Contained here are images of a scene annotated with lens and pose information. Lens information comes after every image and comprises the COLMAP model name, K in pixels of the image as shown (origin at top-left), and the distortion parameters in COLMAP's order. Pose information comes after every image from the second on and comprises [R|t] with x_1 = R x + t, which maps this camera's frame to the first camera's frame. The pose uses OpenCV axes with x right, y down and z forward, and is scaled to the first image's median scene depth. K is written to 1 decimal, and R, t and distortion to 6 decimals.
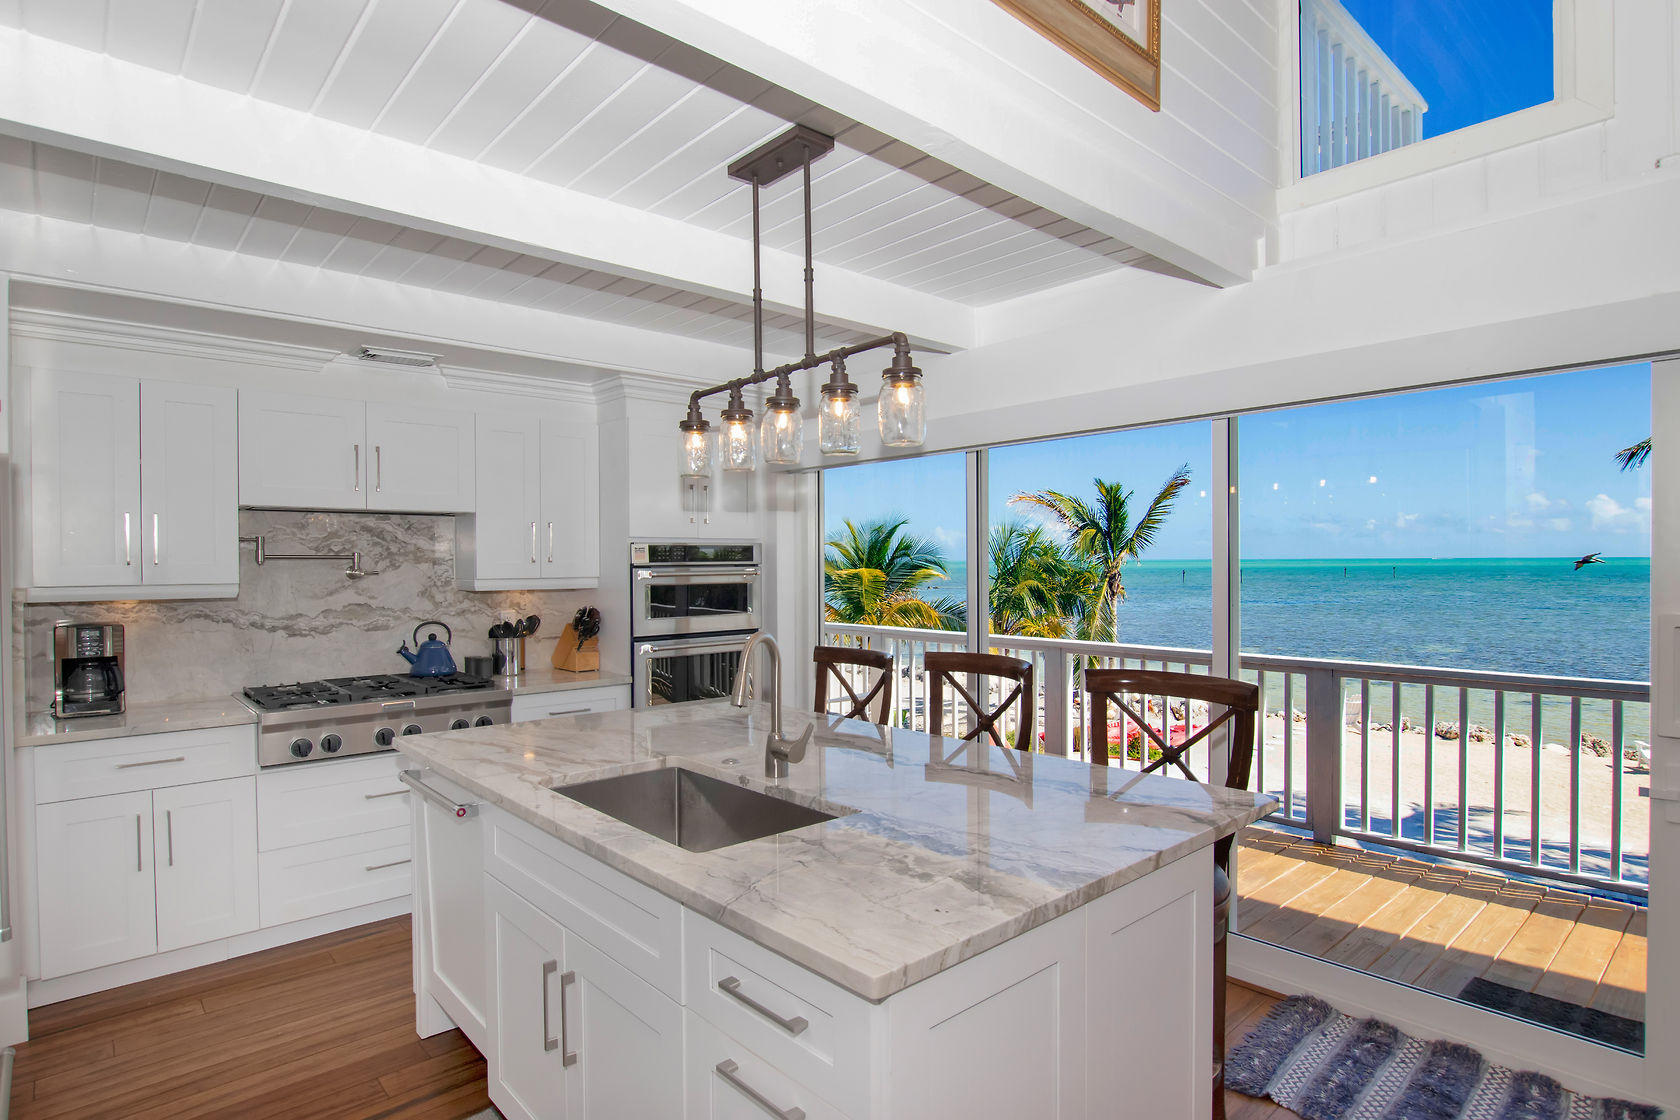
lens RADIAL K [[885.8, 0, 839.9], [0, 885.8, 566.1], [0, 0, 1]] dist [-0.019338, -0.001717]
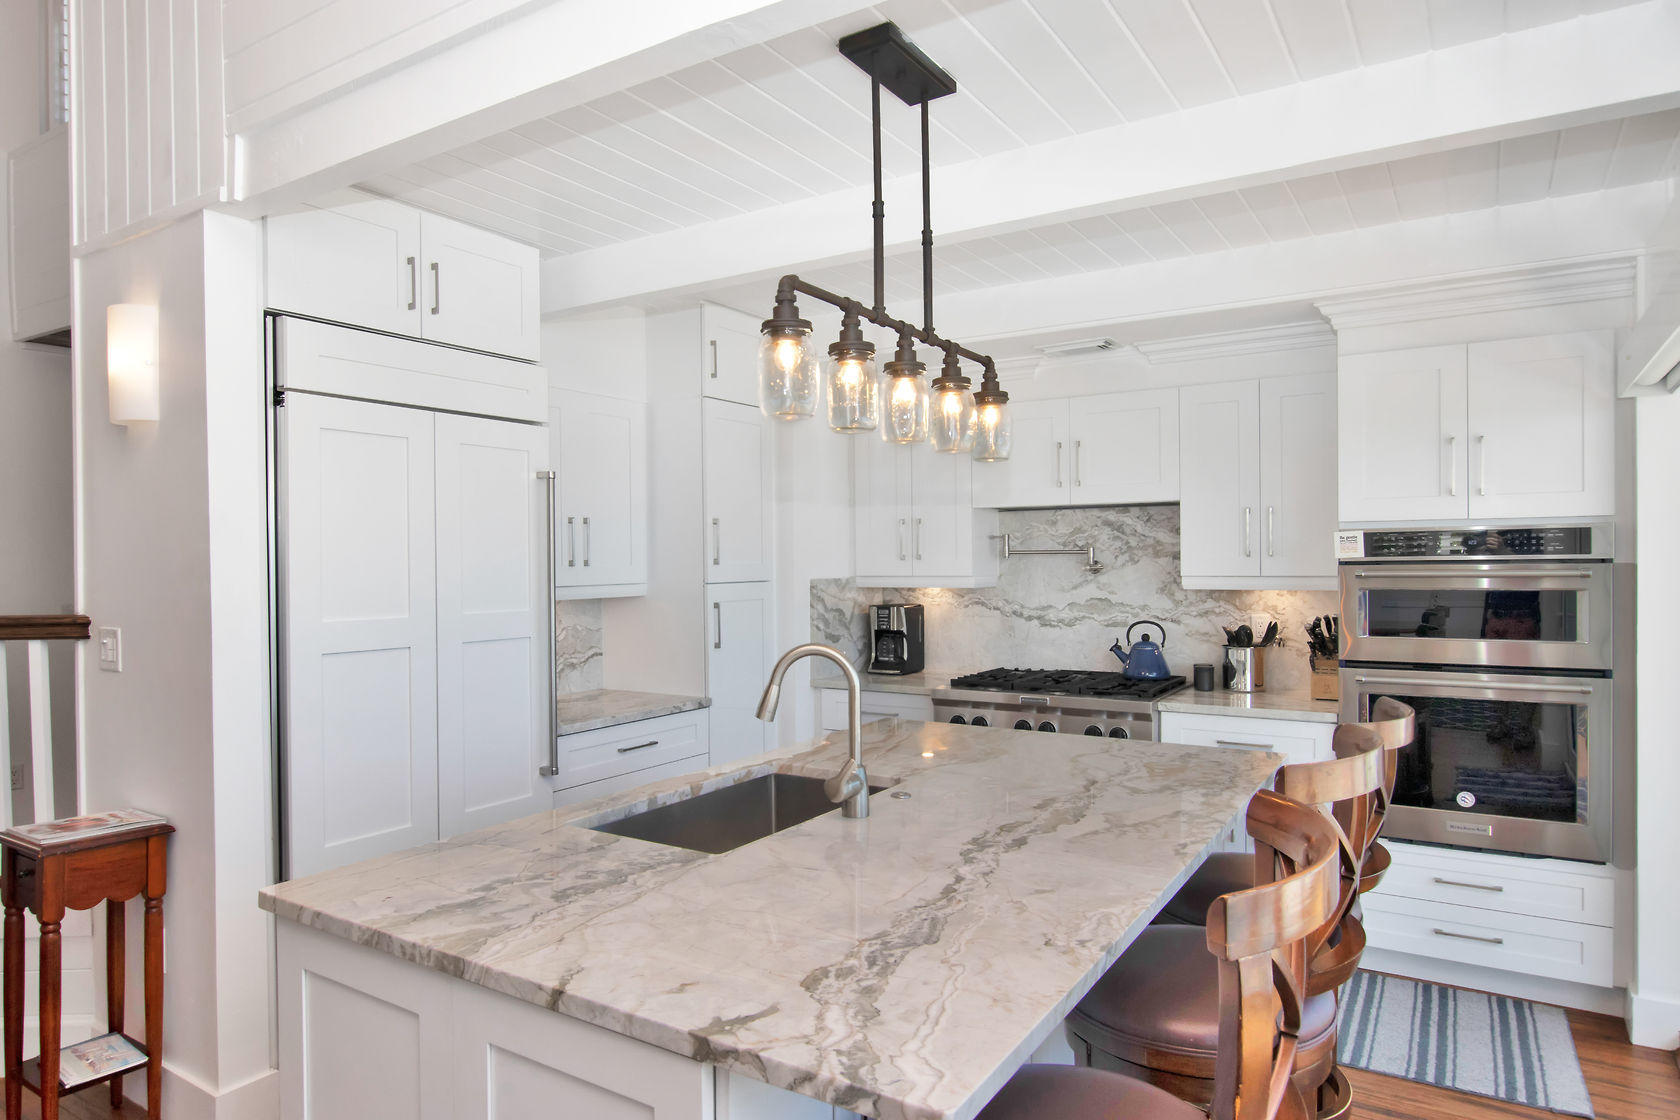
lens RADIAL K [[1011.1, 0, 830.4], [0, 1011.1, 564.5], [0, 0, 1]] dist [-0.025578, 0.000698]
pose [[0.263657, 0.006752, -0.964593, 0.463268], [0.002783, 0.999966, 0.007760, -0.005192], [0.964613, -0.004730, 0.263629, 0.394803]]
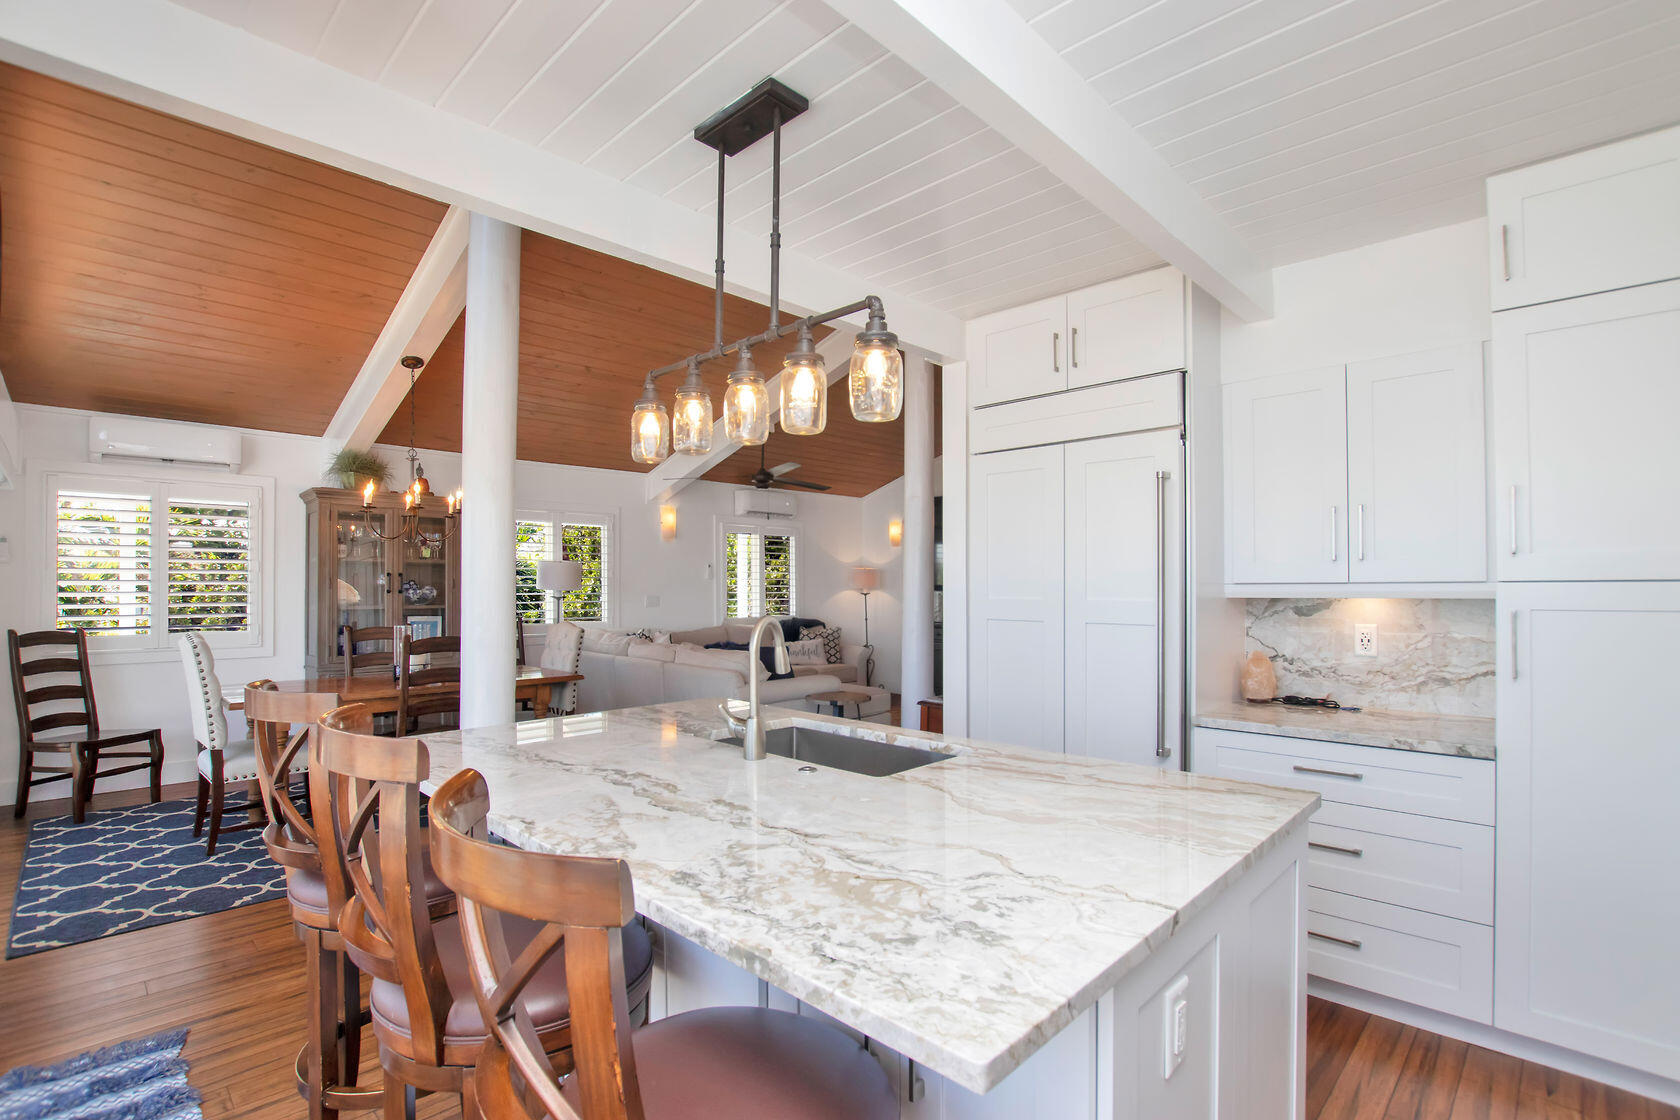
lens RADIAL K [[777.0, 0, 845.3], [0, 777.0, 585.7], [0, 0, 1]] dist [-0.028806, 0.000746]
pose [[-0.996933, 0.007573, -0.077887, -0.057993], [0.006696, 0.999911, 0.011519, 0.014508], [0.077967, 0.010962, -0.996896, 1.039730]]
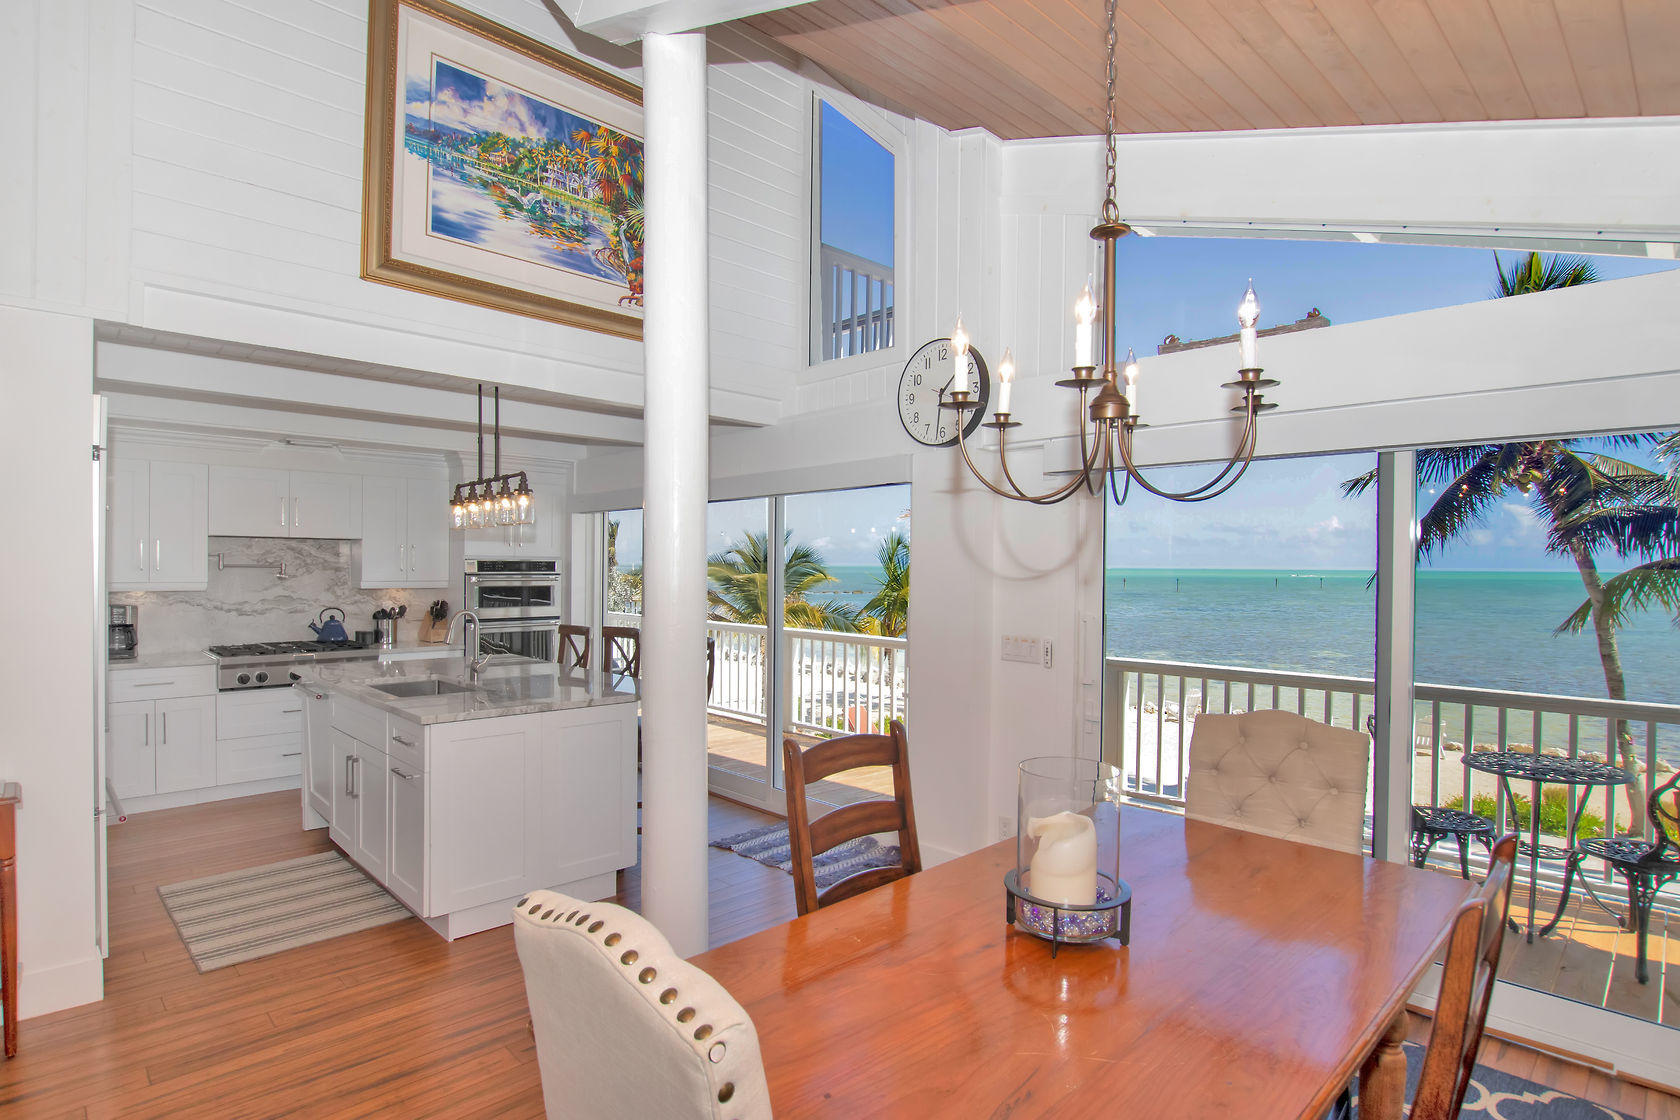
lens RADIAL K [[885.8, 0, 848.9], [0, 885.8, 565.1], [0, 0, 1]] dist [-0.019338, -0.001717]
pose [[0.999196, 0.014090, 0.037538, 0.390349], [-0.013910, 0.999891, -0.005050, -0.017488], [-0.037605, 0.004524, 0.999282, -0.590029]]
